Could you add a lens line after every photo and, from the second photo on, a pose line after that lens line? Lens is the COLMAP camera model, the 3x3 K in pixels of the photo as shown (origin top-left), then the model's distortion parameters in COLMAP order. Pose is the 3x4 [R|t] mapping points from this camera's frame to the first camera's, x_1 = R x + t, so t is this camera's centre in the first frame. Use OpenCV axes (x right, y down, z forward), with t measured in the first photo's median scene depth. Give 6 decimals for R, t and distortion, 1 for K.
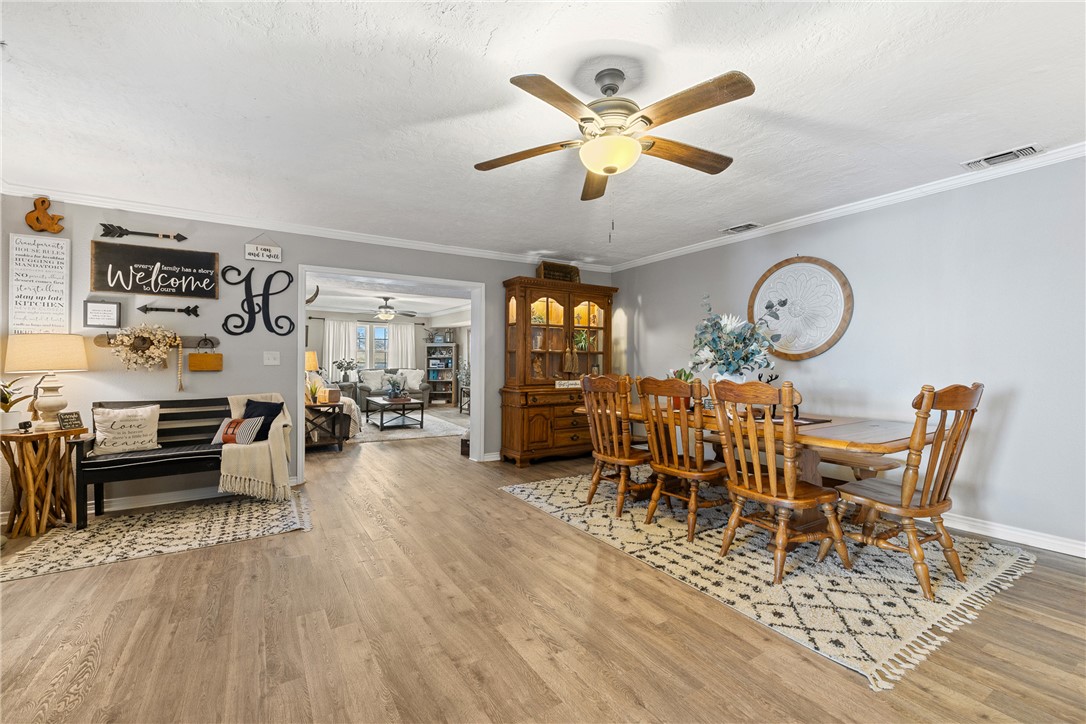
lens RADIAL K [[461.6, 0, 541.6], [0, 461.6, 362.7], [0, 0, 1]] dist [-0.000579, 0.000312]
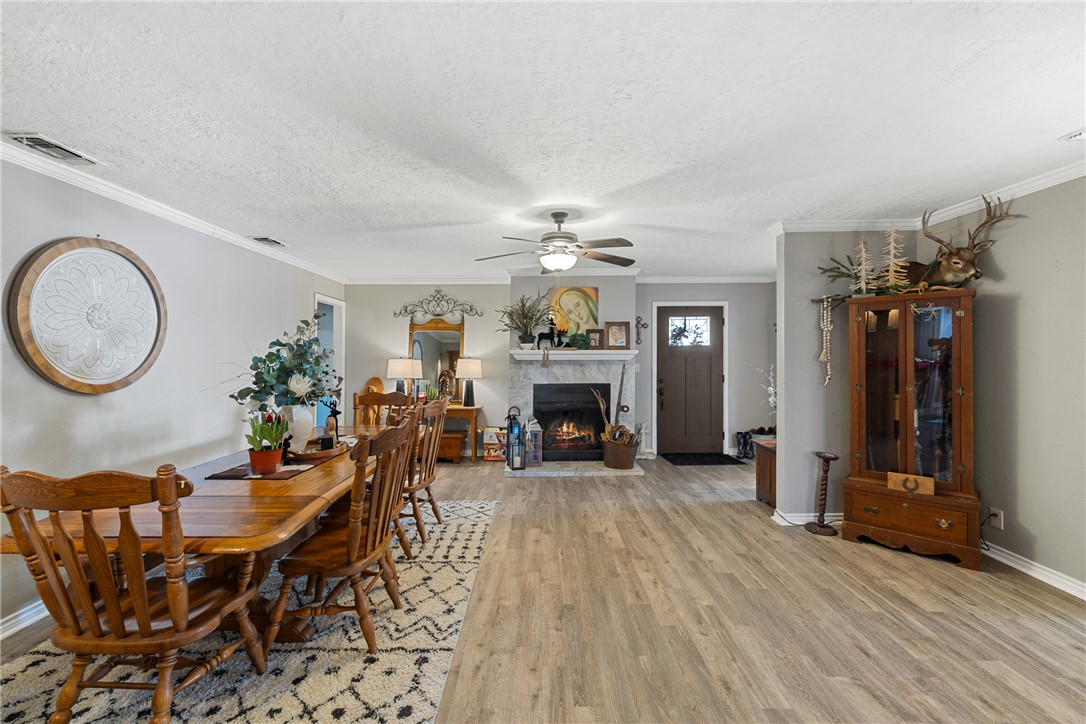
lens RADIAL K [[461.6, 0, 541.6], [0, 461.6, 362.7], [0, 0, 1]] dist [-0.000579, 0.000312]
pose [[-0.852462, -0.004568, 0.522770, -0.191685], [0.010845, 0.999592, 0.026420, -0.034550], [-0.522677, 0.028192, -0.852064, 0.694263]]
